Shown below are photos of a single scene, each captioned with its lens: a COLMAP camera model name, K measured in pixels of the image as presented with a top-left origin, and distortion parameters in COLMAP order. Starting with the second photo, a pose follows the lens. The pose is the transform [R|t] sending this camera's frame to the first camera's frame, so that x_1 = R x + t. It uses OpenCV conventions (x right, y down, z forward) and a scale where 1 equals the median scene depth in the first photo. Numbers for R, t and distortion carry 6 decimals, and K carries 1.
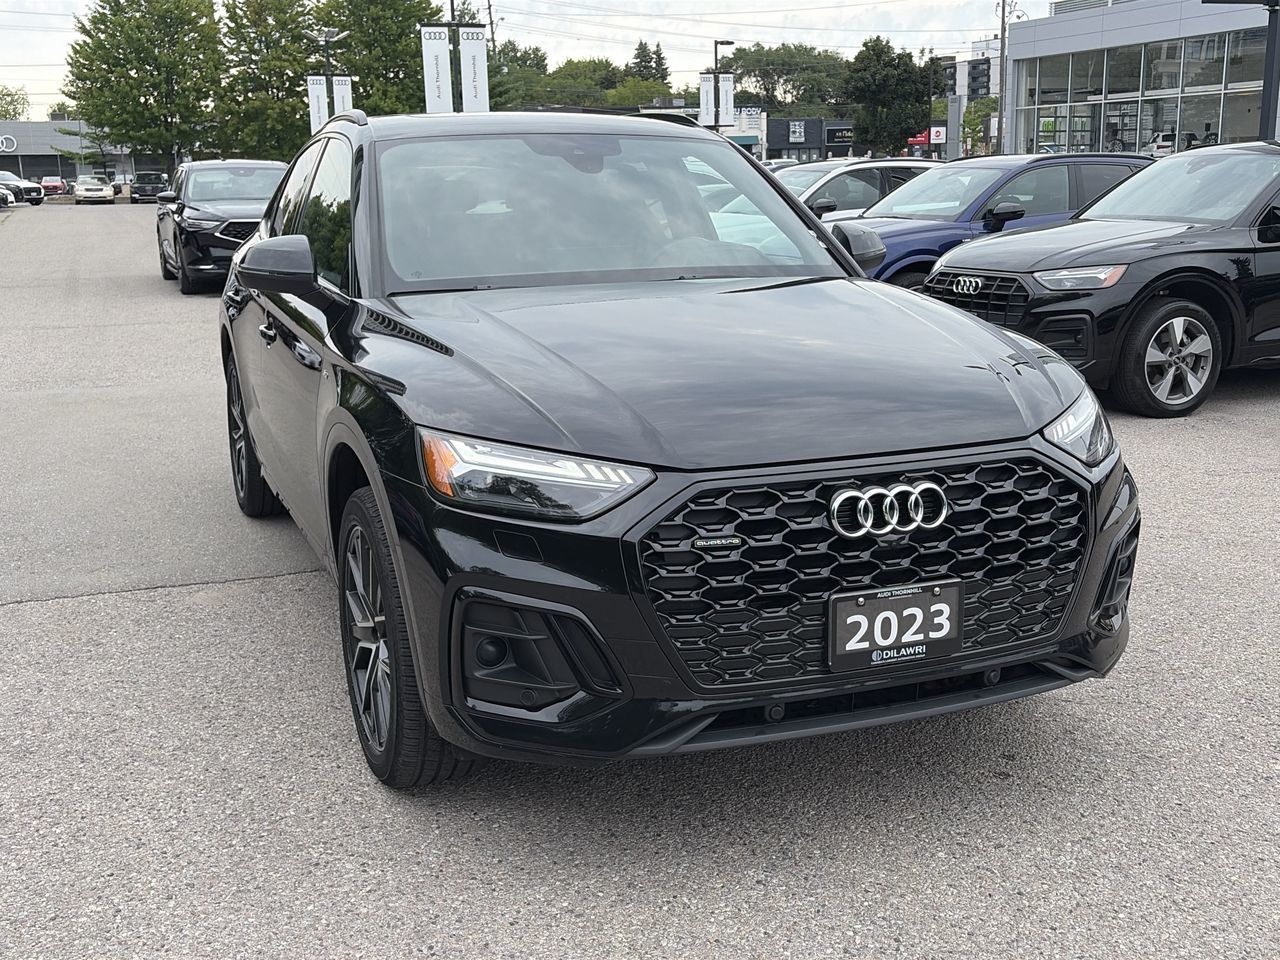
lens RADIAL K [[1417.4, 0, 637.3], [0, 1417.4, 453.7], [0, 0, 1]] dist [0.040025, 0.007766]
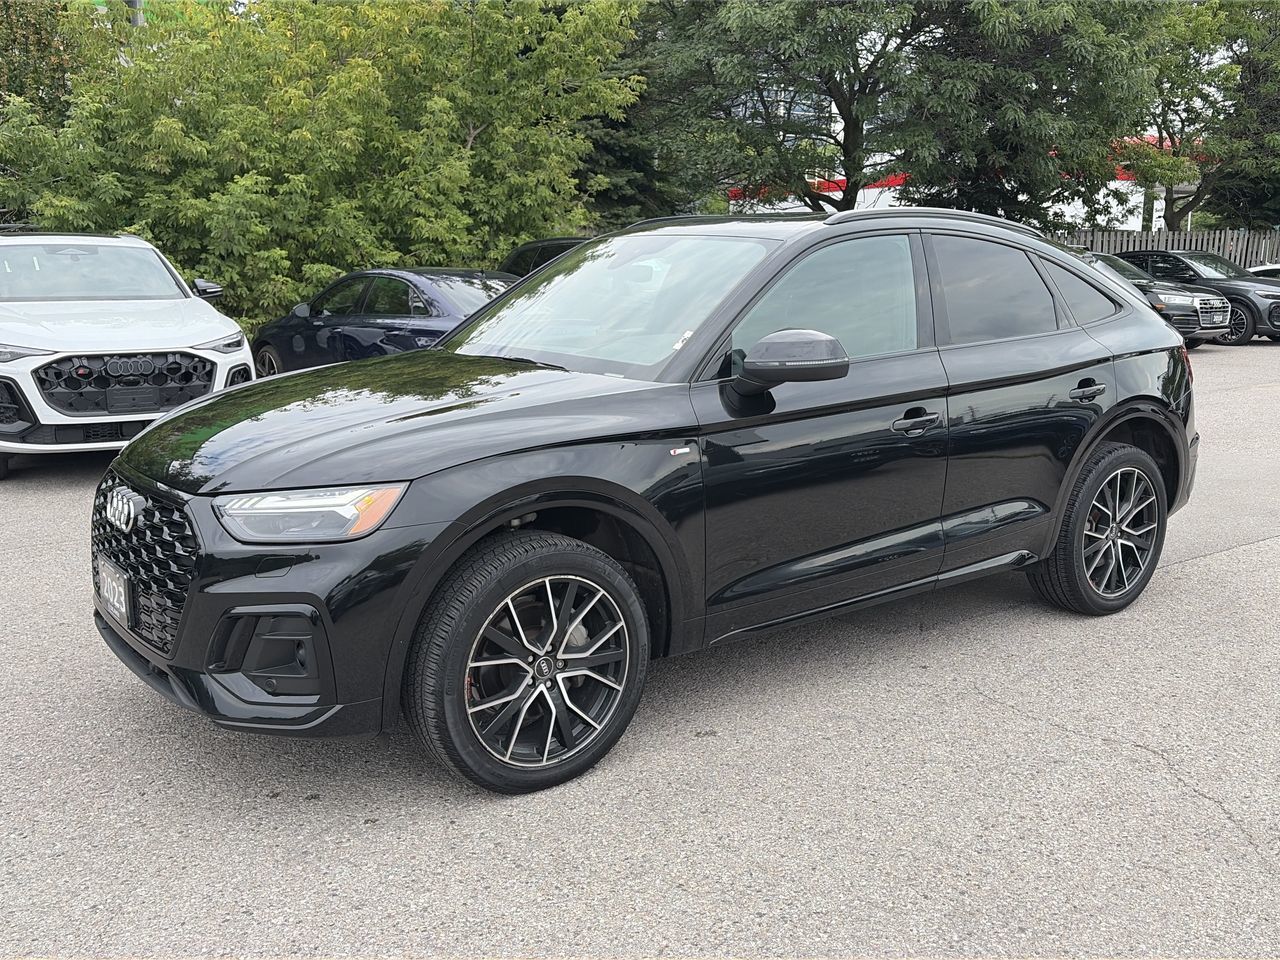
lens RADIAL K [[1212.2, 0, 640.0], [0, 1212.2, 480.0], [0, 0, 1]] dist [0.086751, -0.113221]
pose [[0.251769, 0.193273, -0.948292, 1.340161], [-0.195733, 0.969776, 0.145685, -0.245348], [0.947787, 0.148933, 0.281989, 1.052662]]
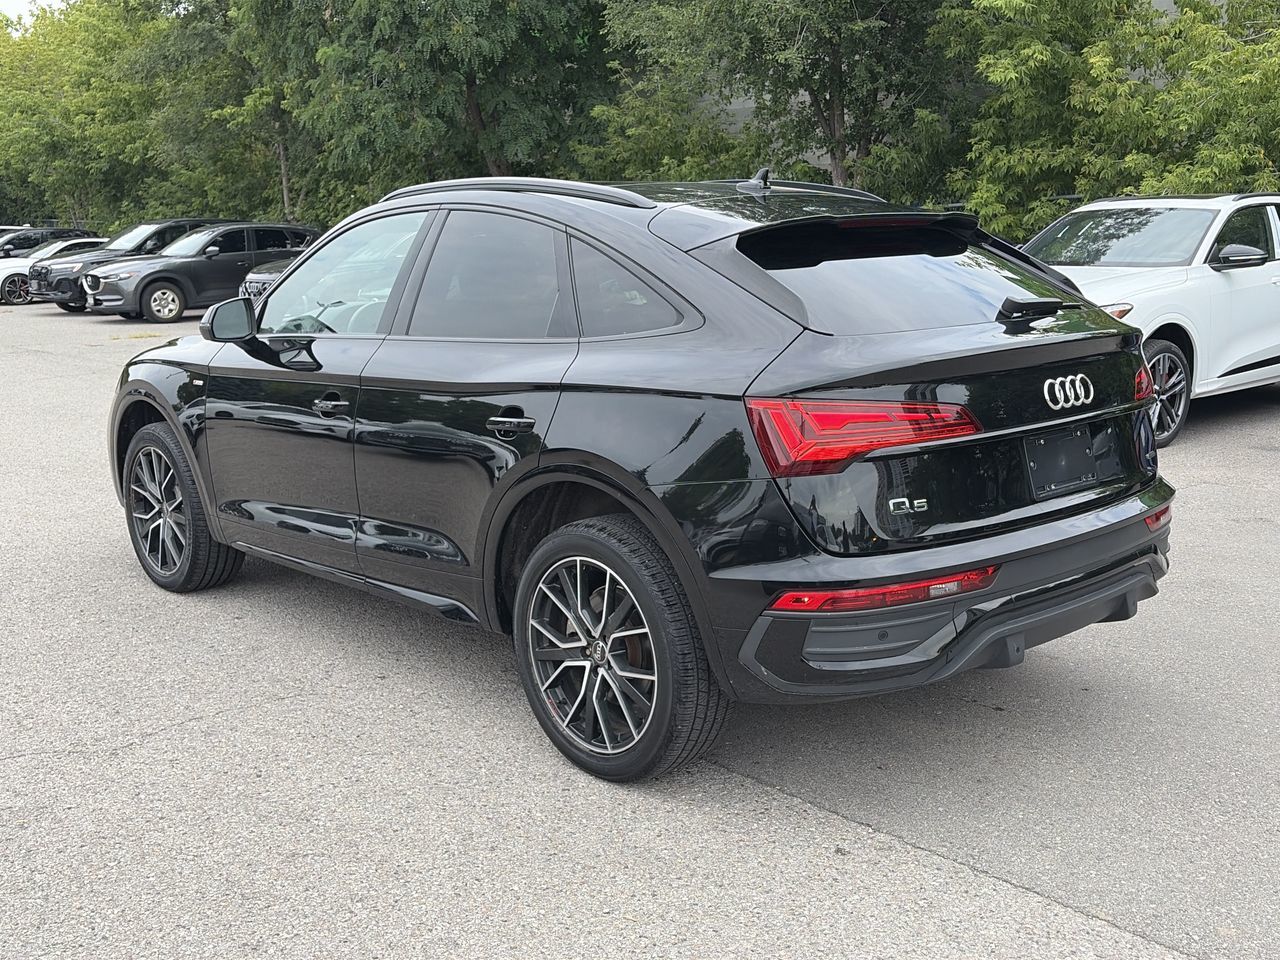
lens RADIAL K [[1324.8, 0, 635.7], [0, 1324.8, 485.5], [0, 0, 1]] dist [0.042788, -0.033726]
pose [[-0.938151, 0.098877, -0.331808, 0.321020], [-0.035454, 0.925880, 0.376152, -0.629243], [0.344407, 0.364651, -0.865109, 3.045045]]
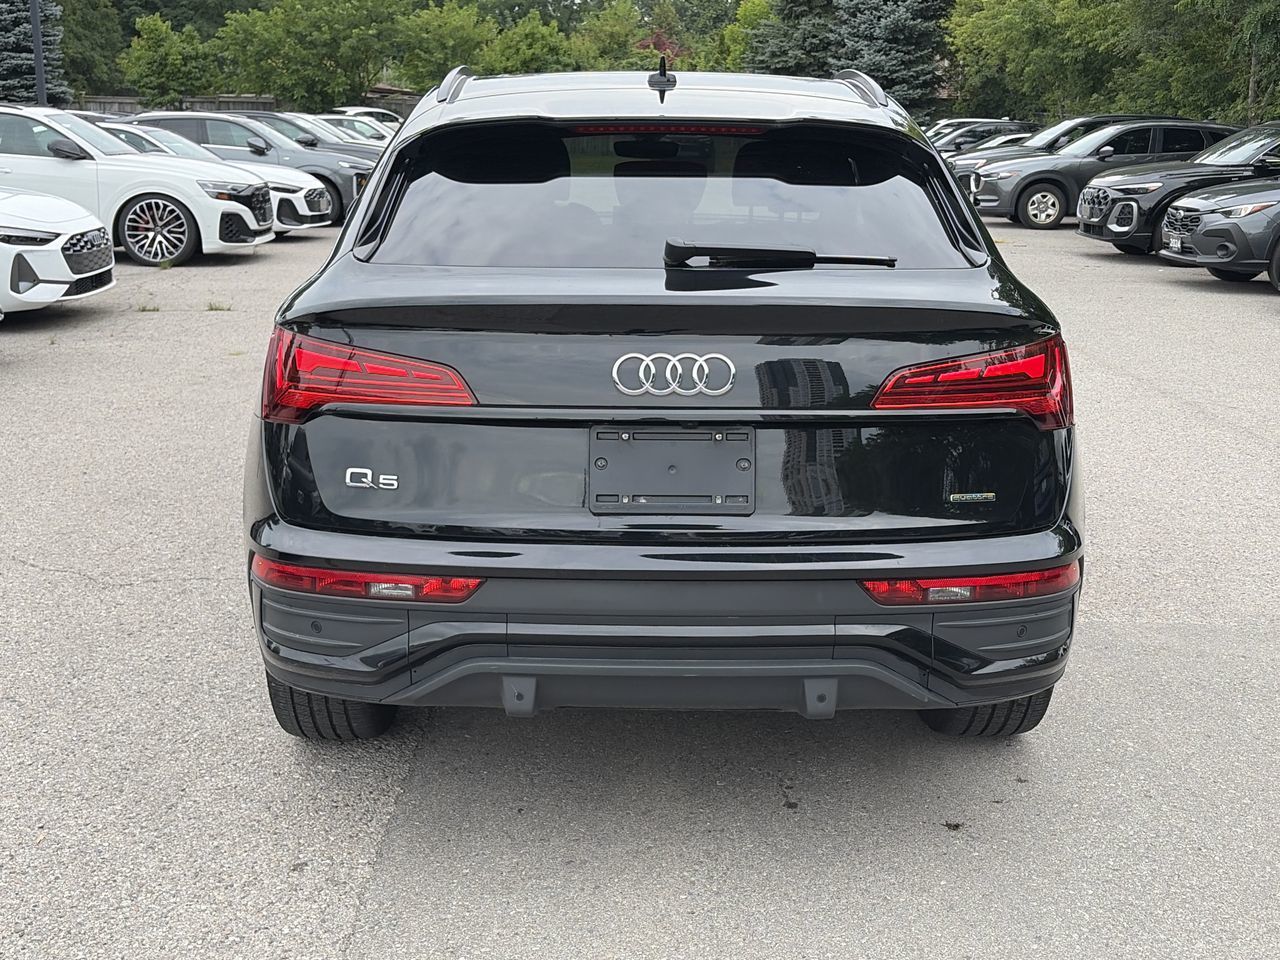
lens RADIAL K [[1471.9, 0, 640.0], [0, 1471.9, 480.0], [0, 0, 1]] dist [0.052202, -0.081494]
pose [[-0.934057, -0.079959, 0.348057, -0.657486], [0.072402, 0.911975, 0.403807, -0.597141], [-0.349708, 0.402378, -0.846047, 2.959735]]
